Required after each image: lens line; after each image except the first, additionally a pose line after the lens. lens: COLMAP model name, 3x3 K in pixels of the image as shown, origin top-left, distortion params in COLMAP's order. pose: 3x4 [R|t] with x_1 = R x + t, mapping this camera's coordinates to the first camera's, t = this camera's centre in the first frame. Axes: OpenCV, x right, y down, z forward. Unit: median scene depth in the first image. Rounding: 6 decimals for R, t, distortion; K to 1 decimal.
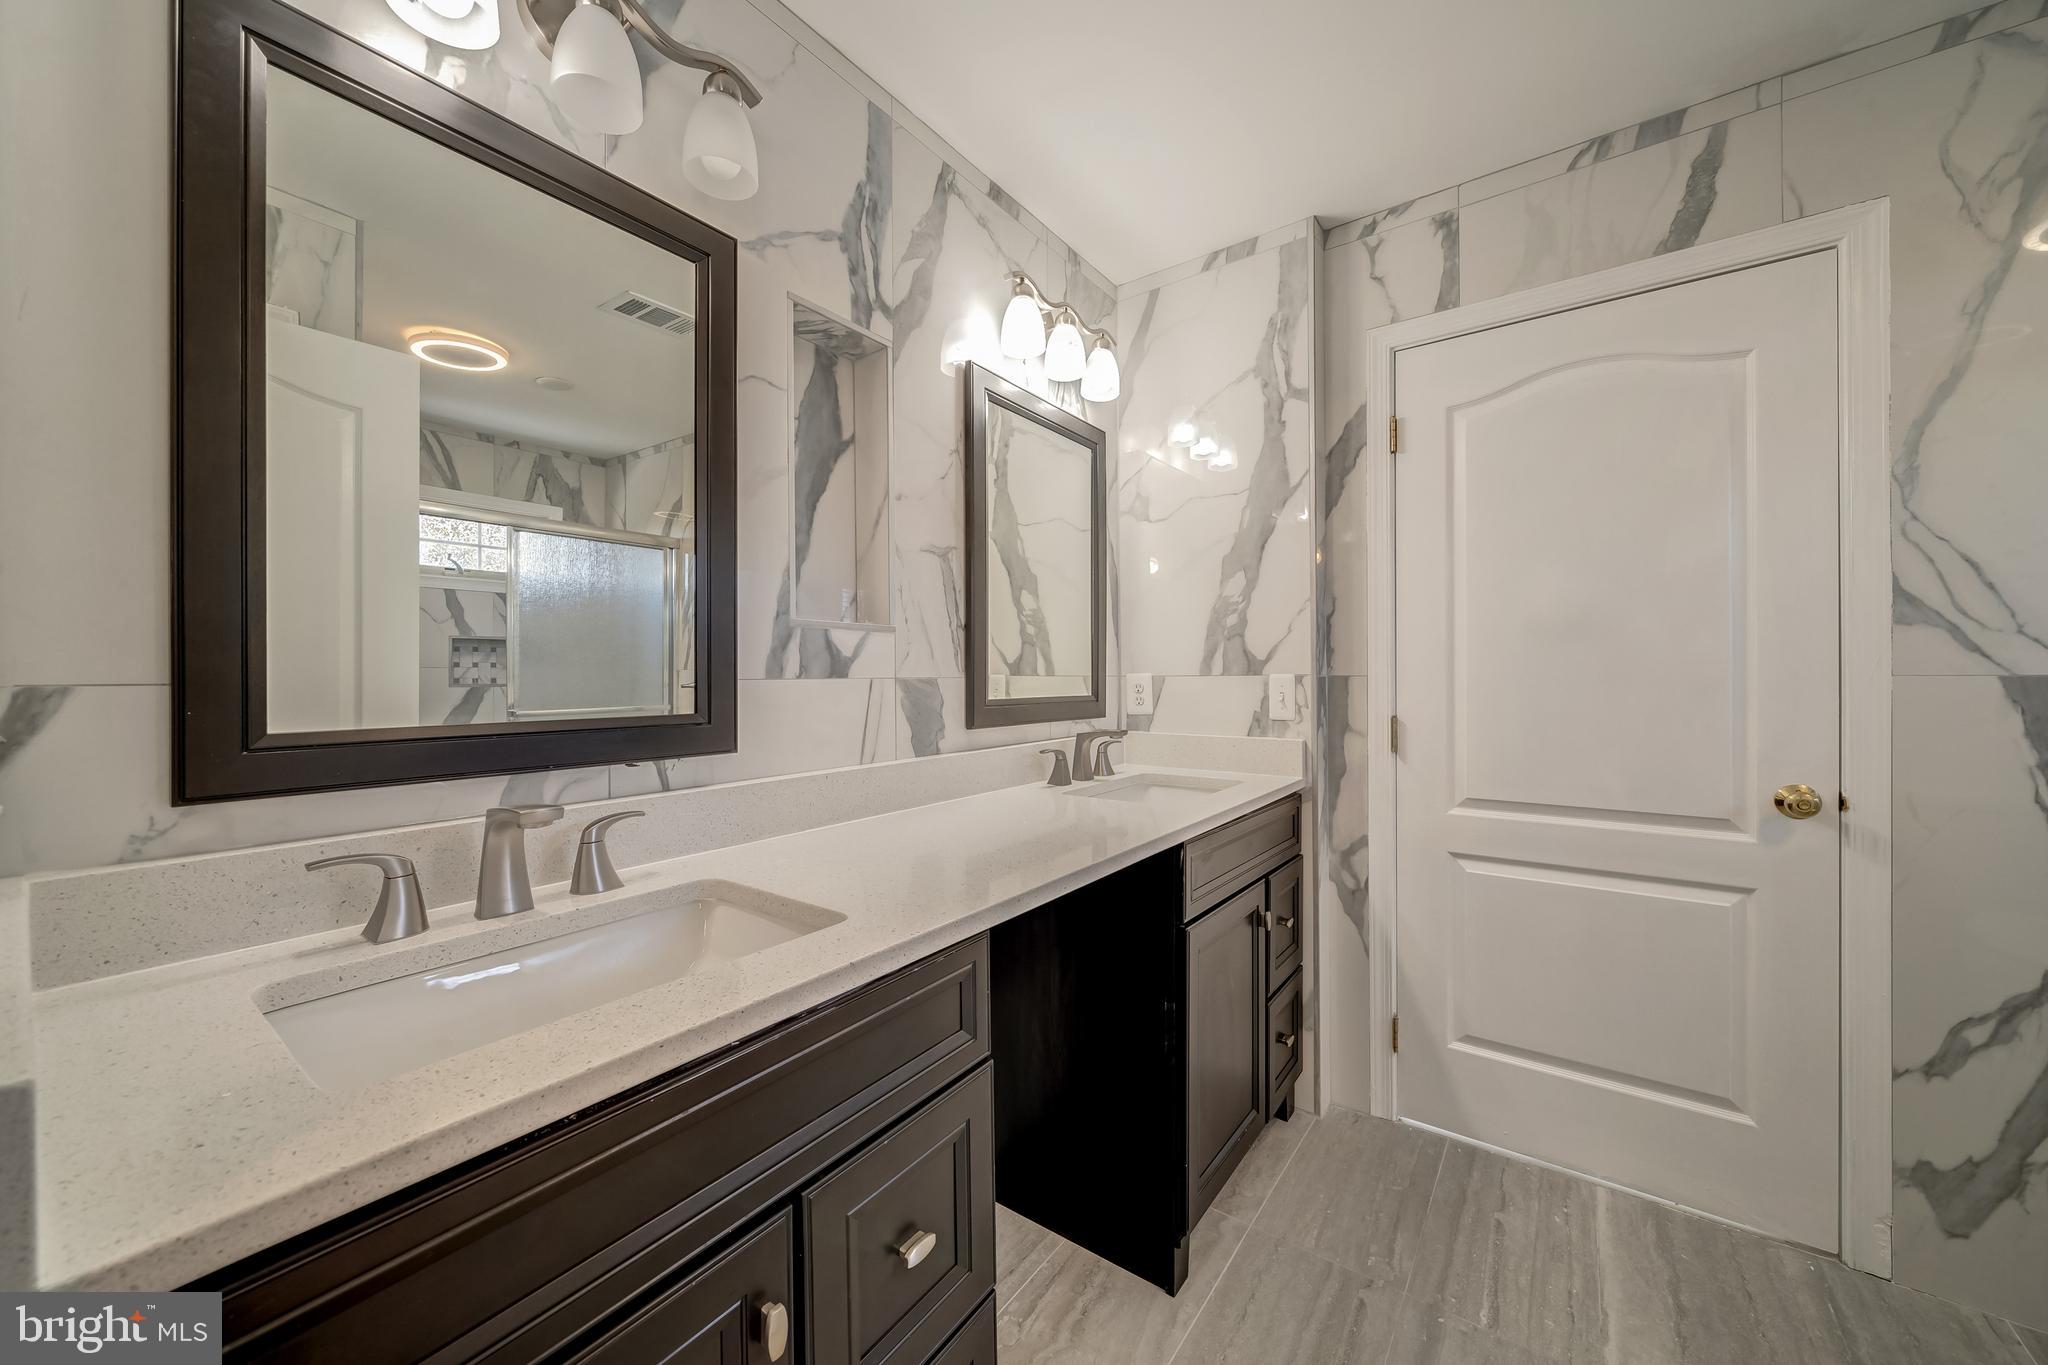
lens RADIAL K [[734.0, 0, 1024.0], [0, 734.0, 682.5], [0, 0, 1]] dist [-0.000470, -0.000079]
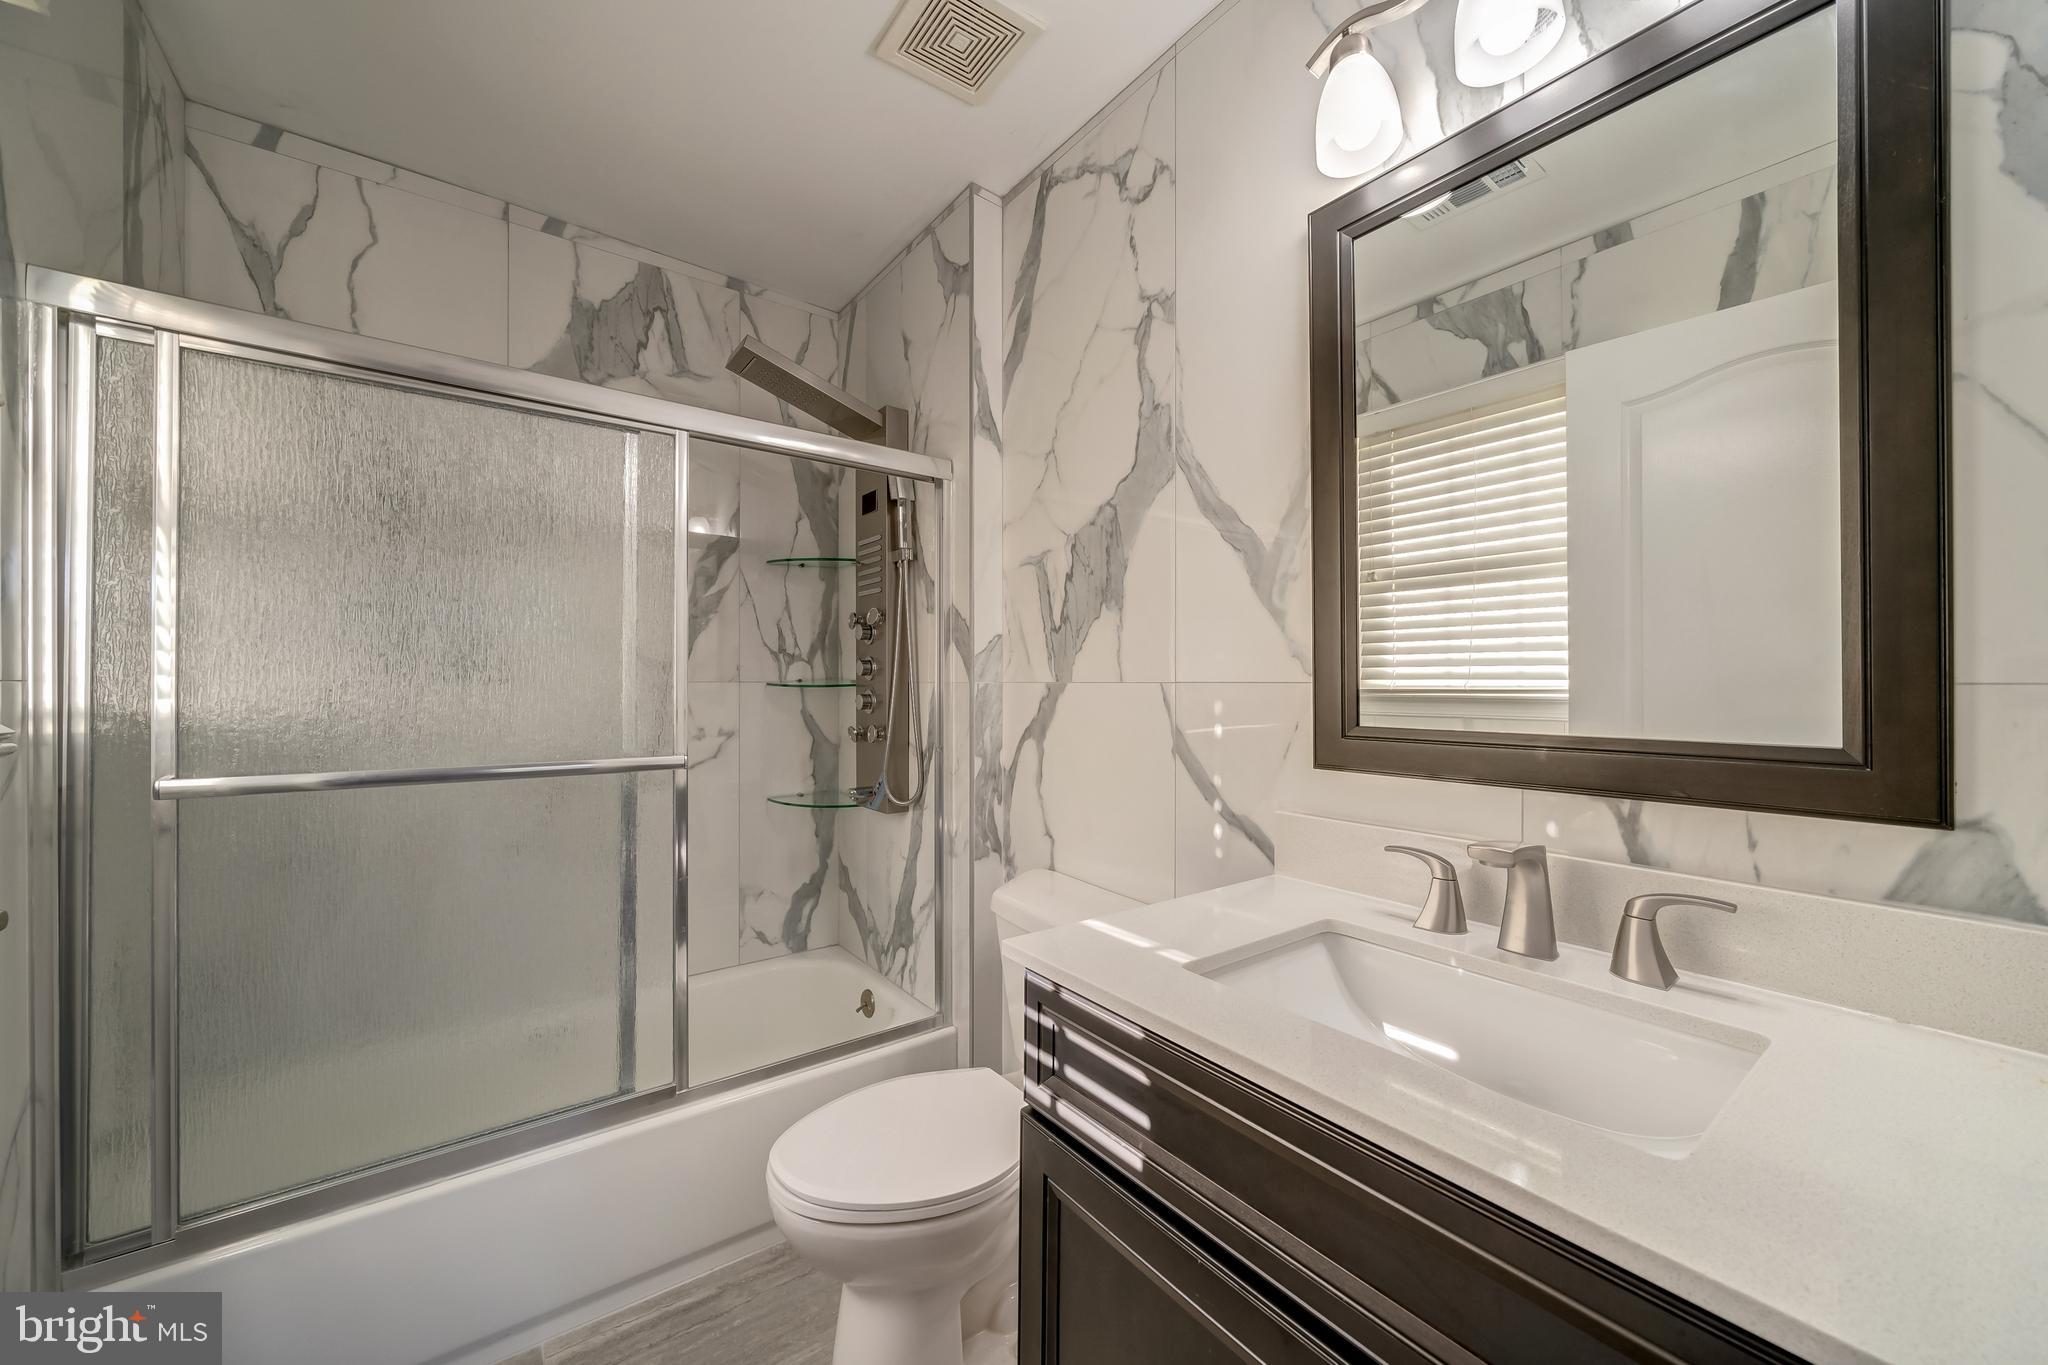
lens RADIAL K [[755.6, 0, 1024.0], [0, 755.6, 682.5], [0, 0, 1]] dist [0.000050, -0.000015]
pose [[-0.302185, -0.012325, -0.953170, 0.611256], [-0.011491, 0.999891, -0.009286, 0.001777], [0.953180, 0.008147, -0.302293, 0.894217]]
